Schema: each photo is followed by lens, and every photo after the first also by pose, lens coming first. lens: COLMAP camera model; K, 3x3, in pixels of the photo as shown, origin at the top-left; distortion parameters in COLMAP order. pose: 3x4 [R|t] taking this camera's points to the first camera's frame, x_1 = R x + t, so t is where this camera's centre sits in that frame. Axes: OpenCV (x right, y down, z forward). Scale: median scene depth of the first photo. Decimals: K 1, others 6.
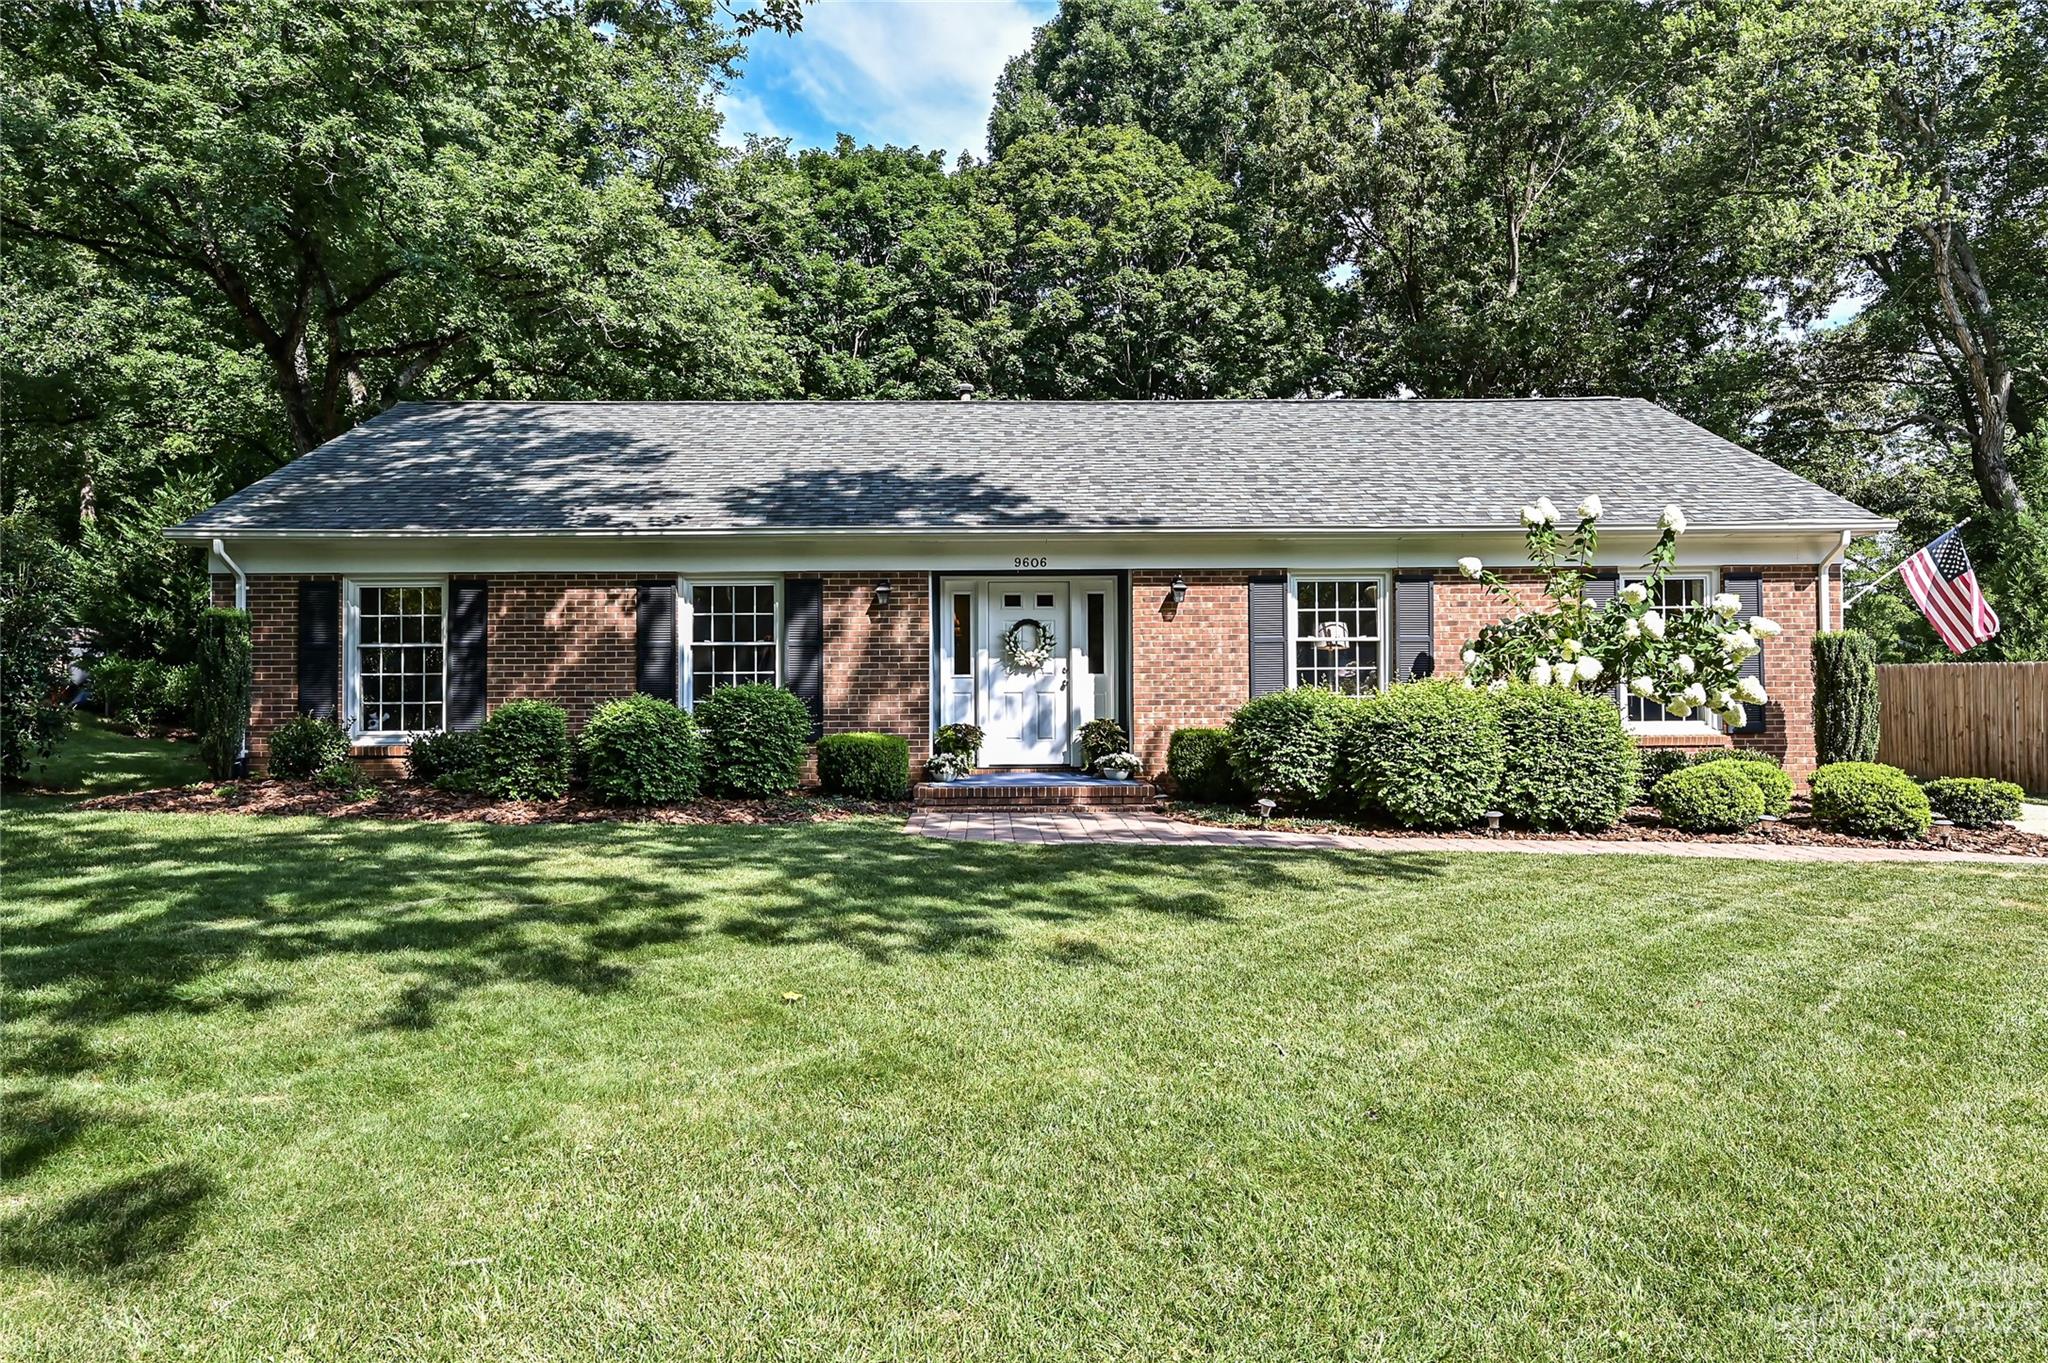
lens RADIAL K [[1237.2, 0, 1024.0], [0, 1237.2, 681.5], [0, 0, 1]] dist [-0.002208, 0.002165]
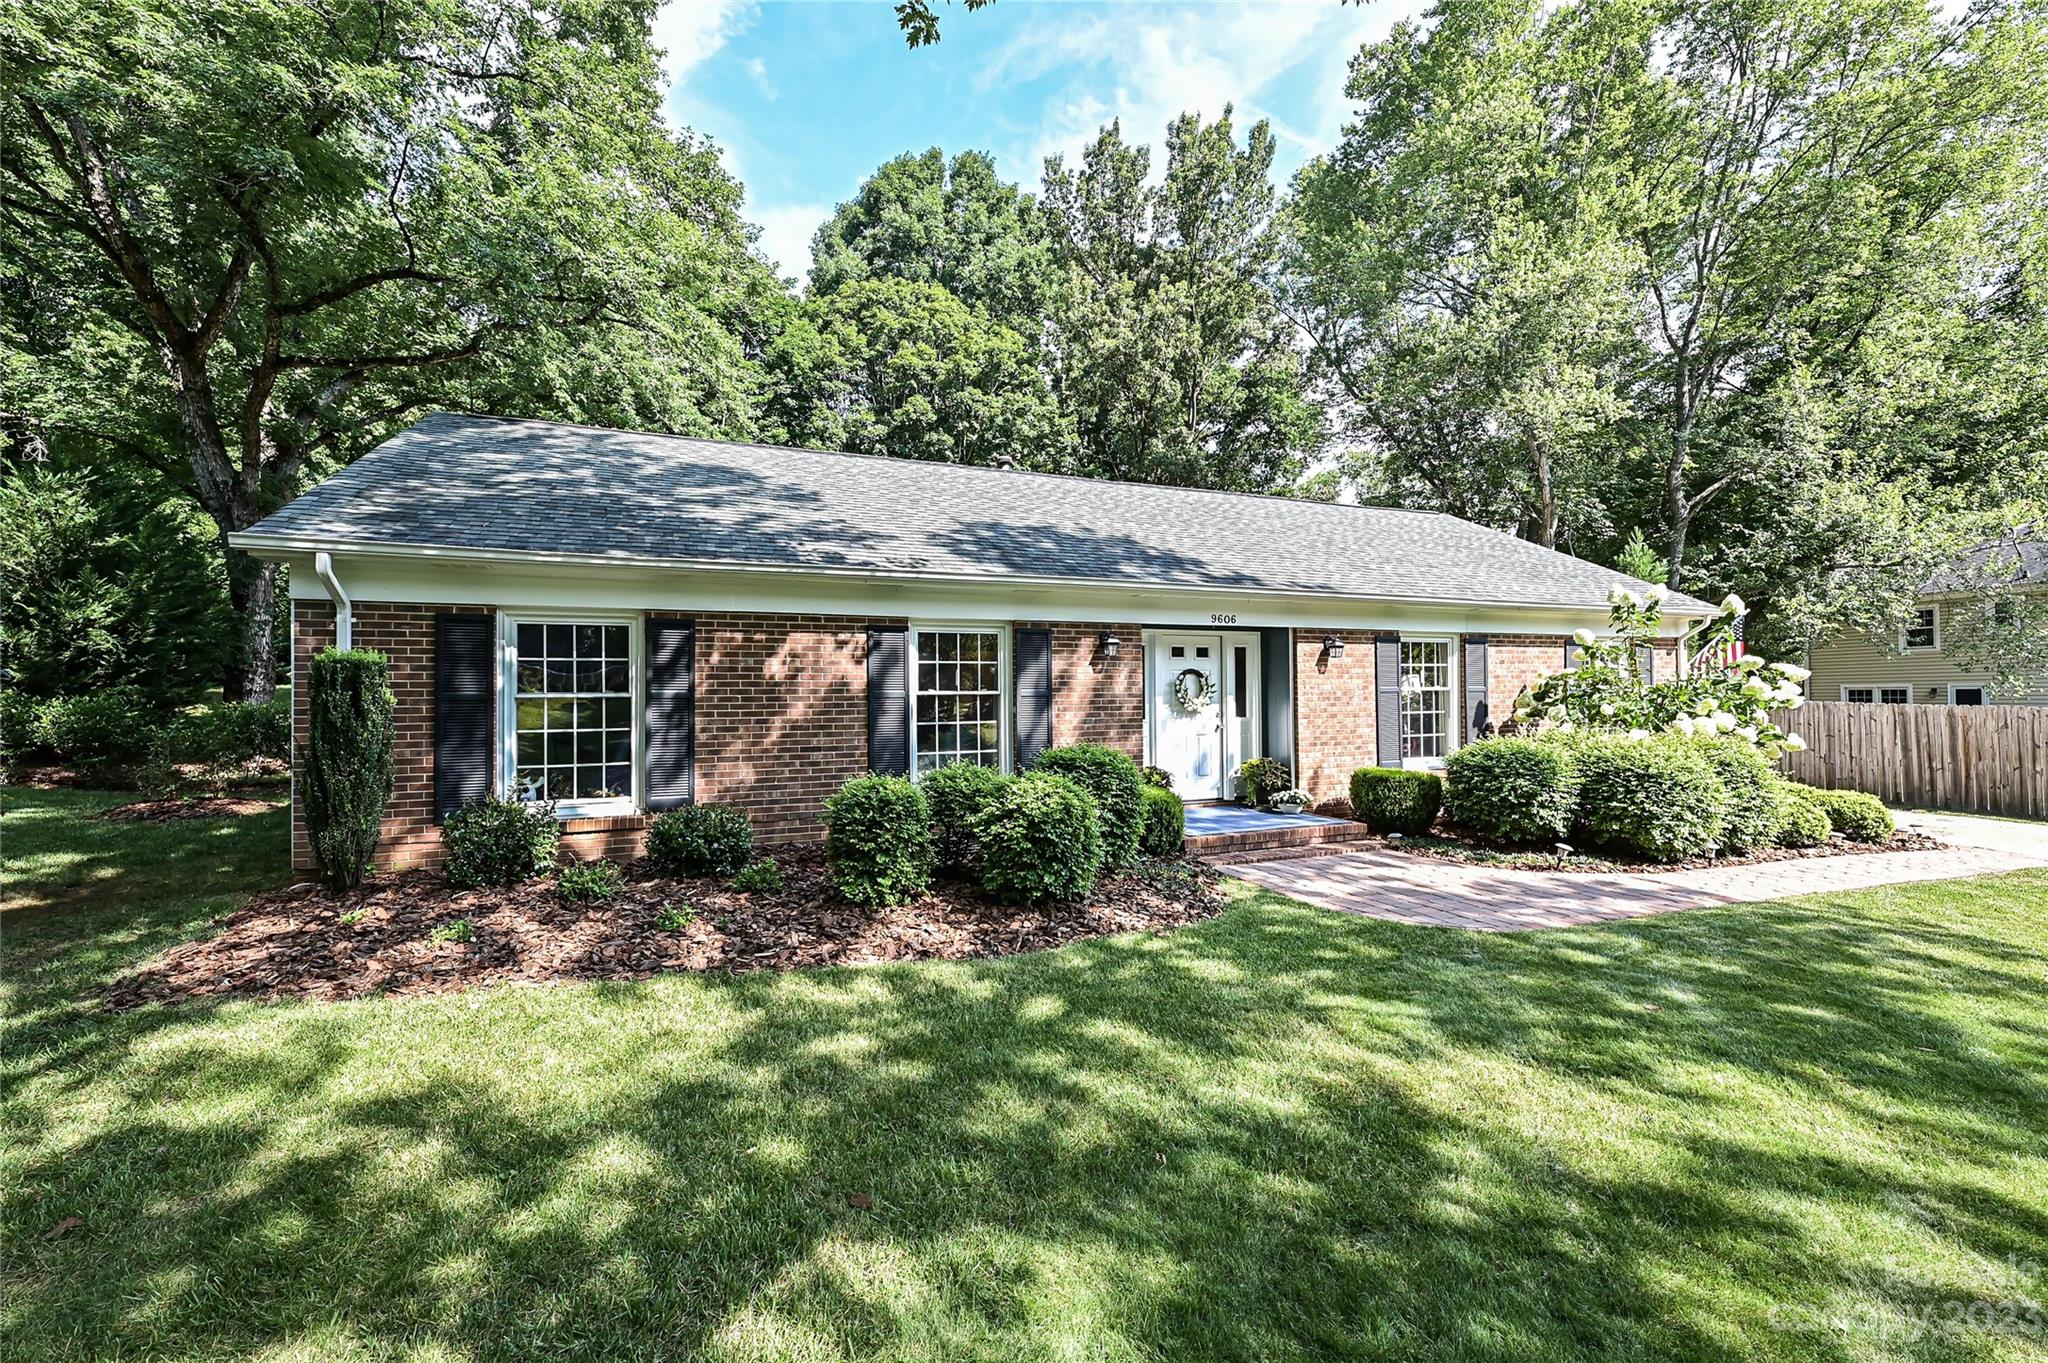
lens RADIAL K [[813.3, 0, 1018.6], [0, 813.3, 683.6], [0, 0, 1]] dist [0.000069, 0.000029]
pose [[0.934682, 0.003578, 0.355467, -0.419697], [-0.003544, 0.999993, -0.000745, -0.037923], [-0.355467, -0.000564, 0.934689, 0.391000]]
